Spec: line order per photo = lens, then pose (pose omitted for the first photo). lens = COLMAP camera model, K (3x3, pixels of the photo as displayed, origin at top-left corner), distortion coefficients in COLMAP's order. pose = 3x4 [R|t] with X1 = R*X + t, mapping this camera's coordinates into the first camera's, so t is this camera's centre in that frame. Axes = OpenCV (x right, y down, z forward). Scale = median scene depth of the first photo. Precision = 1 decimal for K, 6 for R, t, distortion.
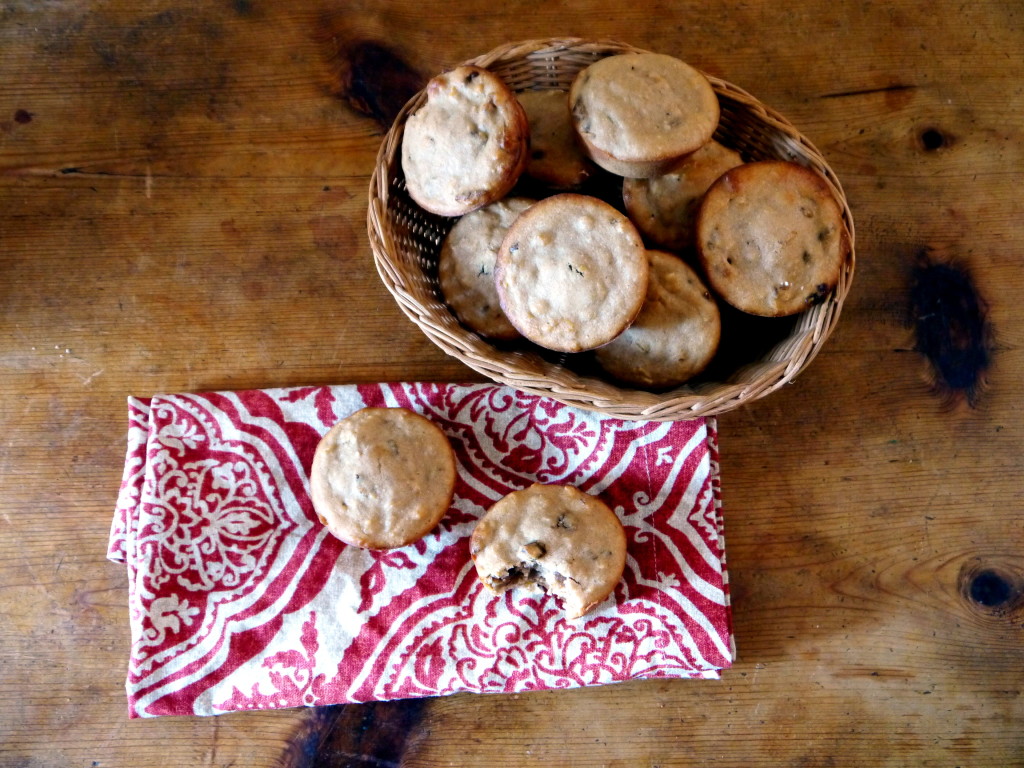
lens RADIAL K [[1340.6, 0, 512.0], [0, 1340.6, 384.0], [0, 0, 1]] dist [0.017109, 0.065074]
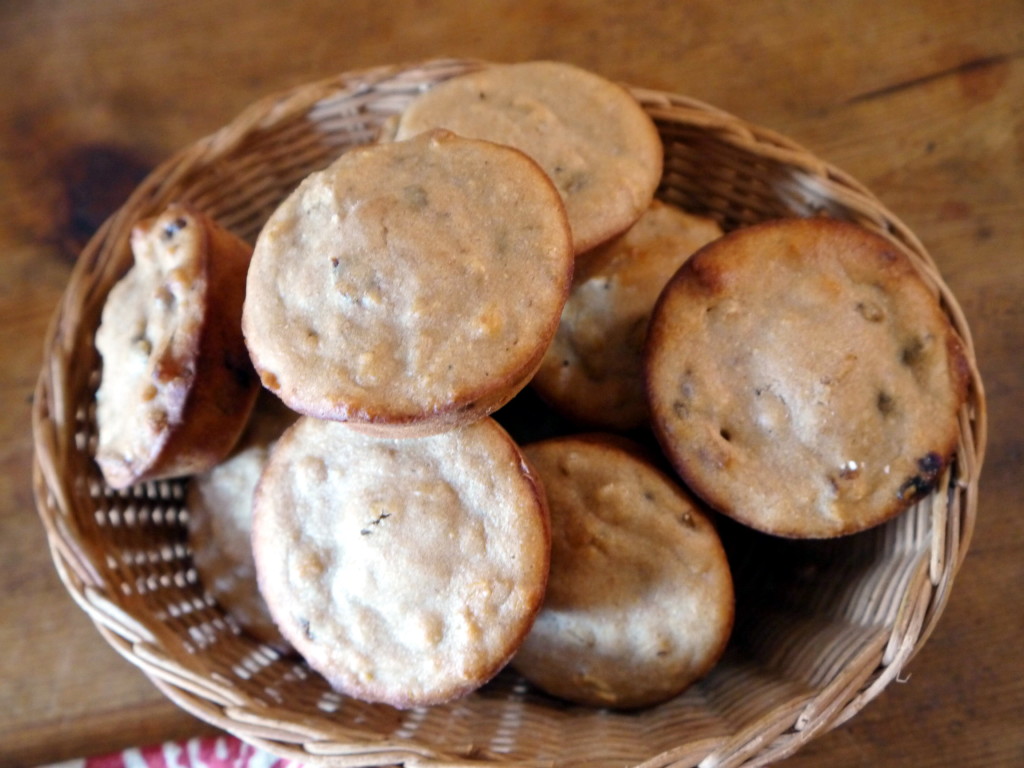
lens RADIAL K [[1252.4, 0, 512.0], [0, 1252.4, 384.0], [0, 0, 1]] dist [0.148401, -0.468799]
pose [[0.985342, -0.163292, -0.049370, 0.108965], [0.158898, 0.983827, -0.082679, -0.083084], [0.062072, 0.073622, 0.995353, 0.526542]]
